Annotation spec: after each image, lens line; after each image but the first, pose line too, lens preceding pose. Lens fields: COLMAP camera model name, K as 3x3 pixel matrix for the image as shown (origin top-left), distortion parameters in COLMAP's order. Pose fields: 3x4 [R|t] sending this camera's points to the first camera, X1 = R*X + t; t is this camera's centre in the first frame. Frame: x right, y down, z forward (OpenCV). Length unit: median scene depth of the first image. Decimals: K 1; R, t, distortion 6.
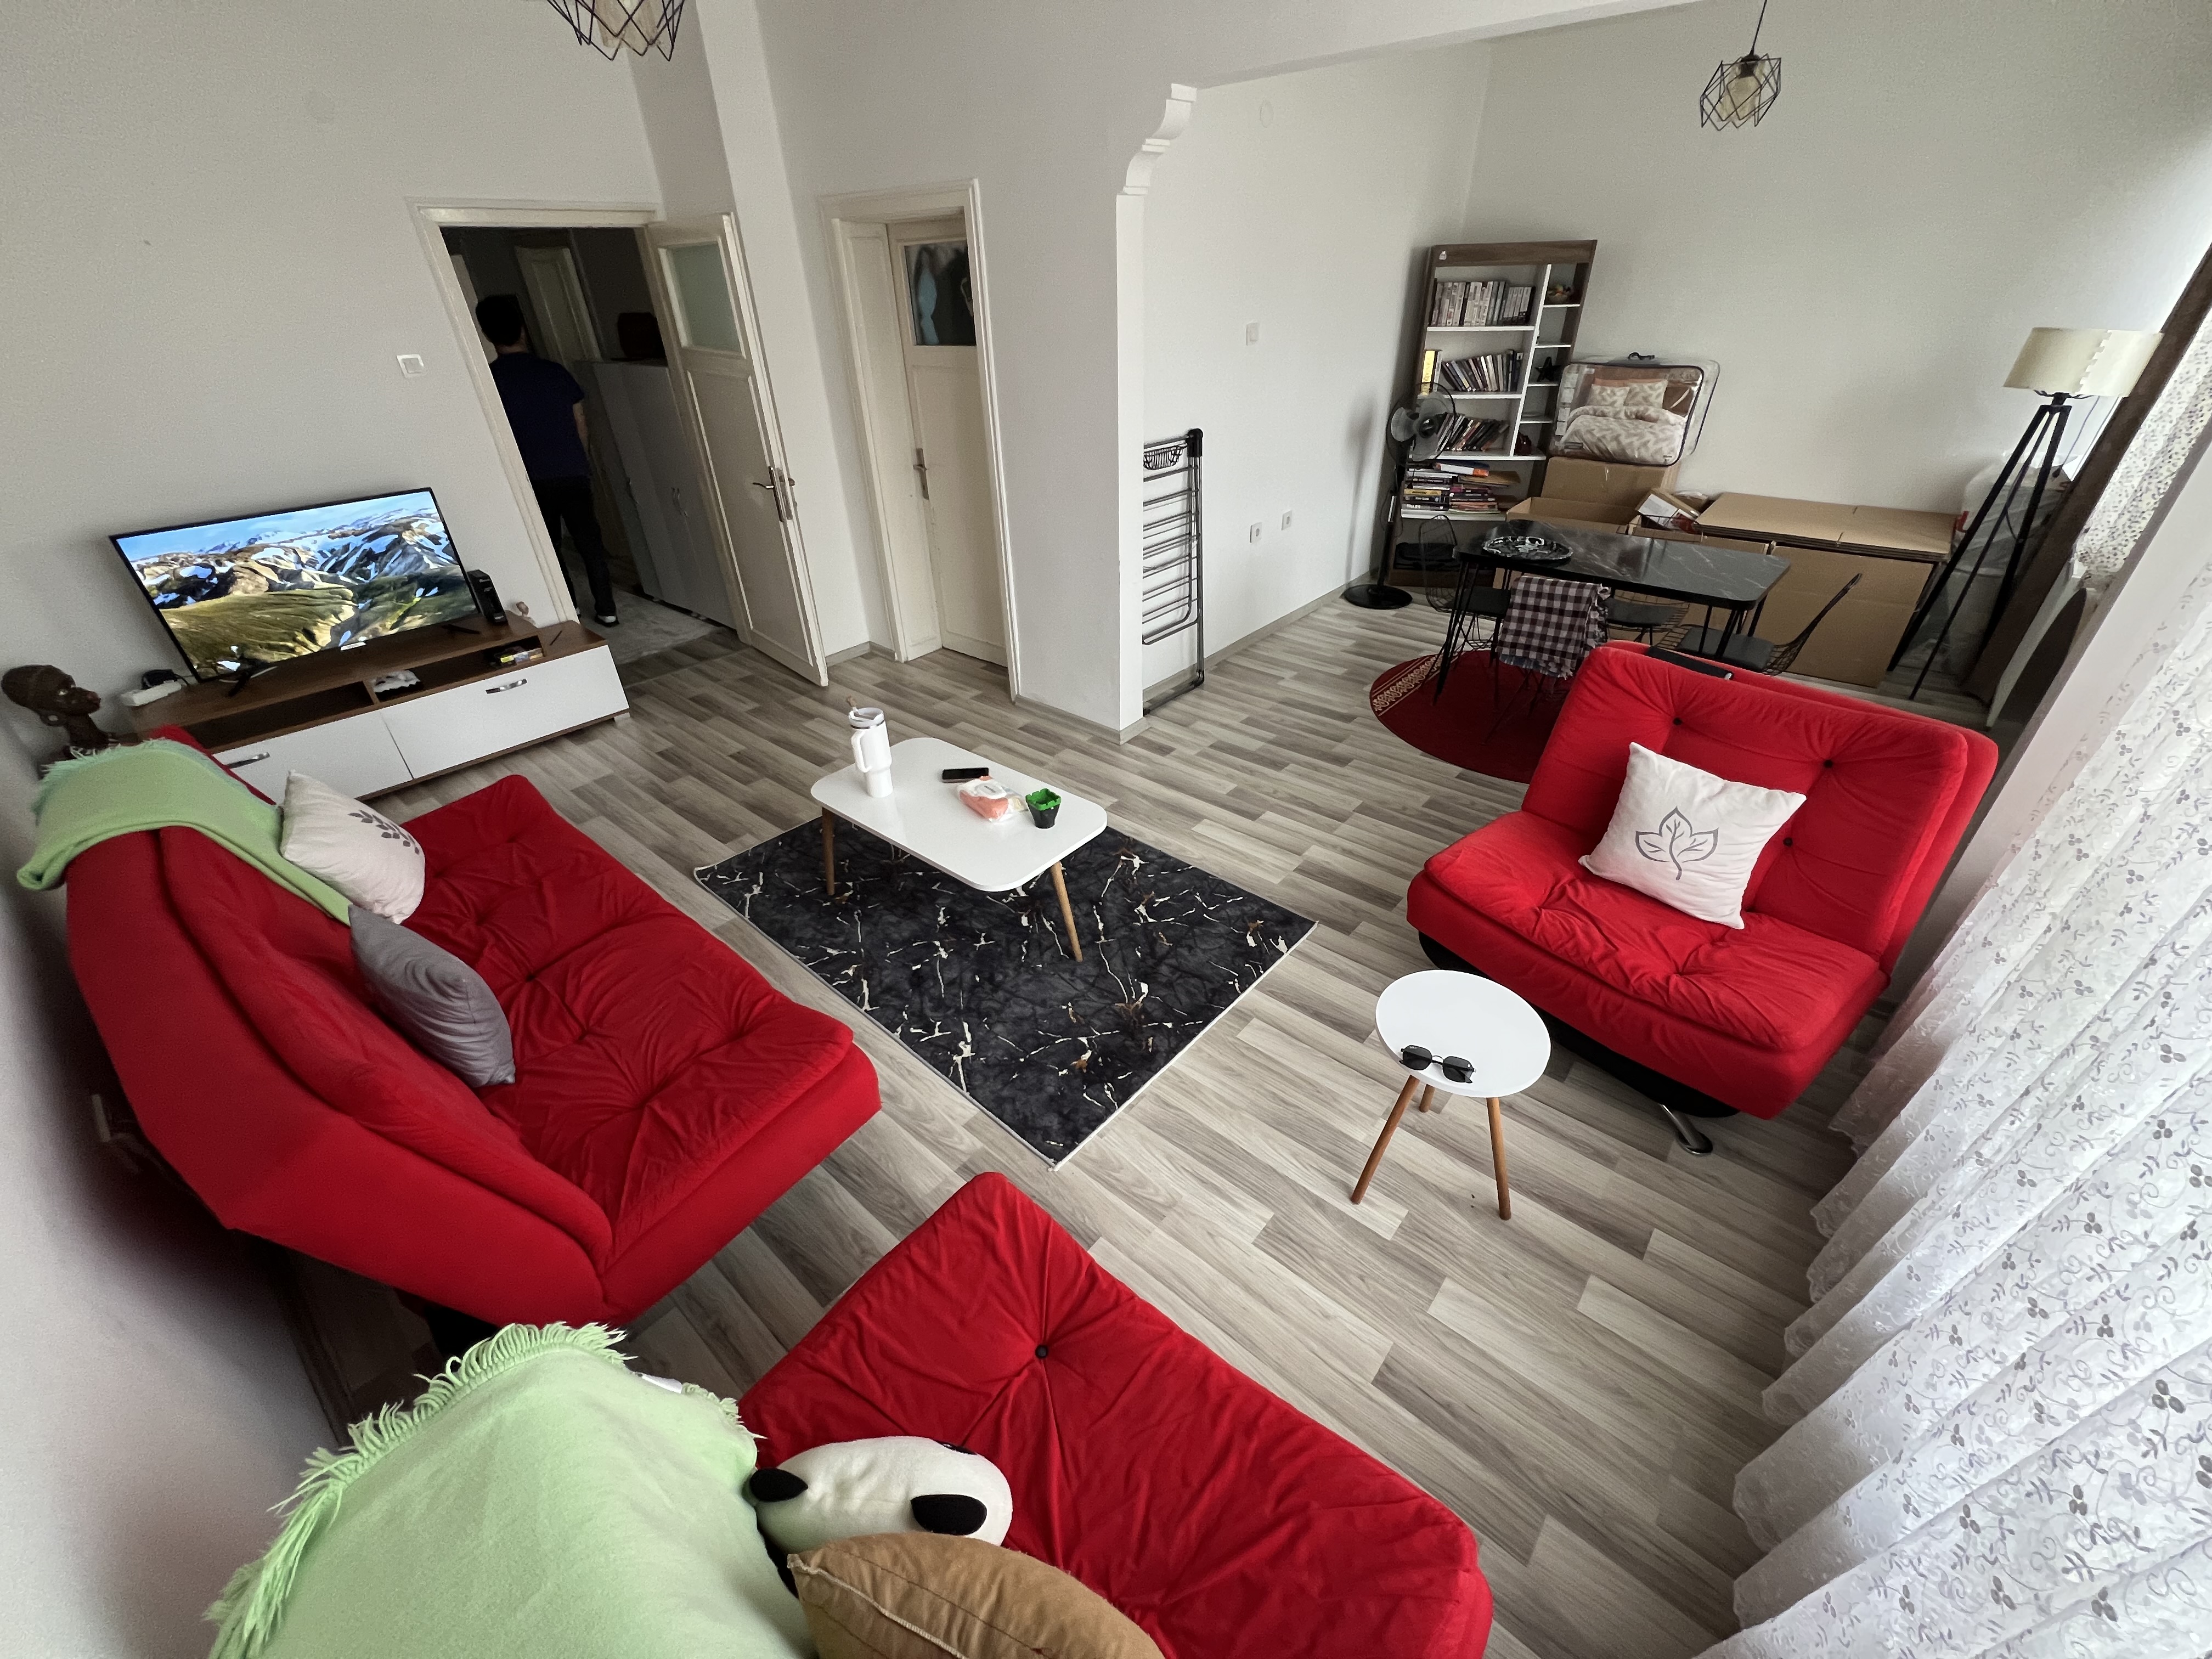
lens RADIAL K [[880.1, 0, 1105.5], [0, 880.1, 825.9], [0, 0, 1]] dist [-0.000383, -0.000069]
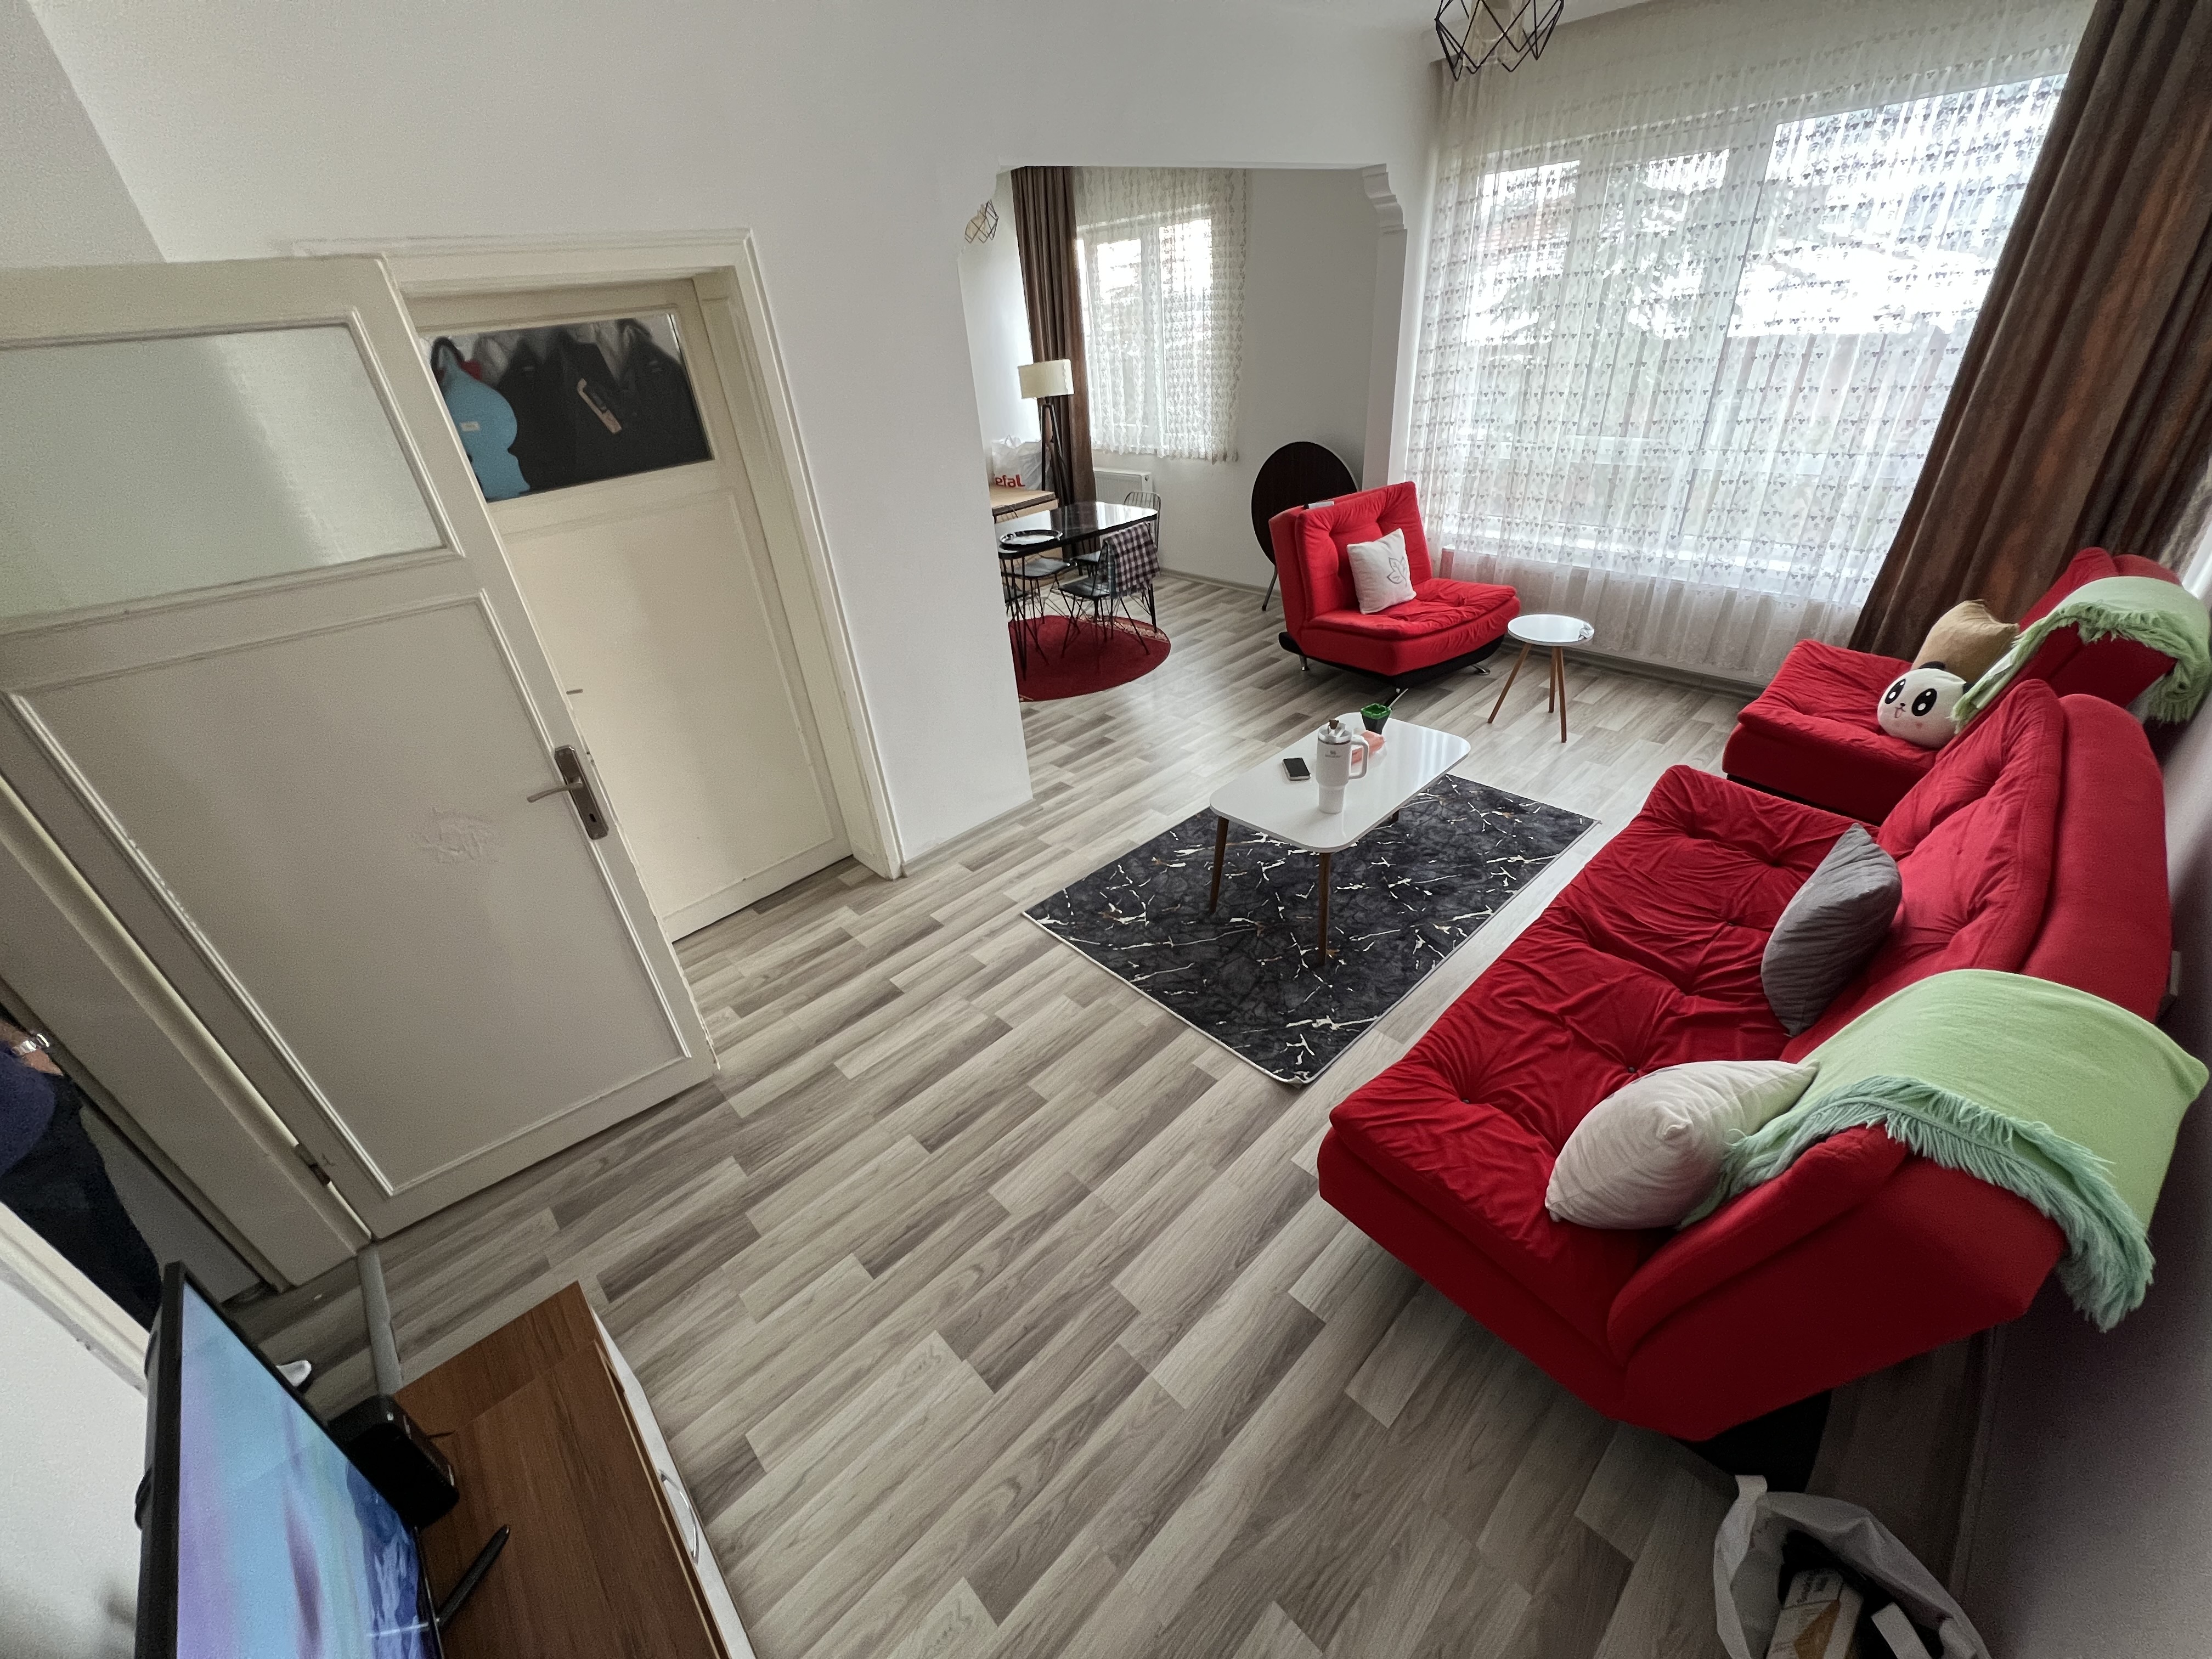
lens RADIAL K [[881.8, 0, 1103.9], [0, 881.8, 834.0], [0, 0, 1]] dist [-0.008334, 0.000857]
pose [[0.100559, -0.500502, 0.859876, -1.086306], [0.597518, 0.721421, 0.350035, -0.489416], [-0.795525, 0.478592, 0.371604, 0.800007]]
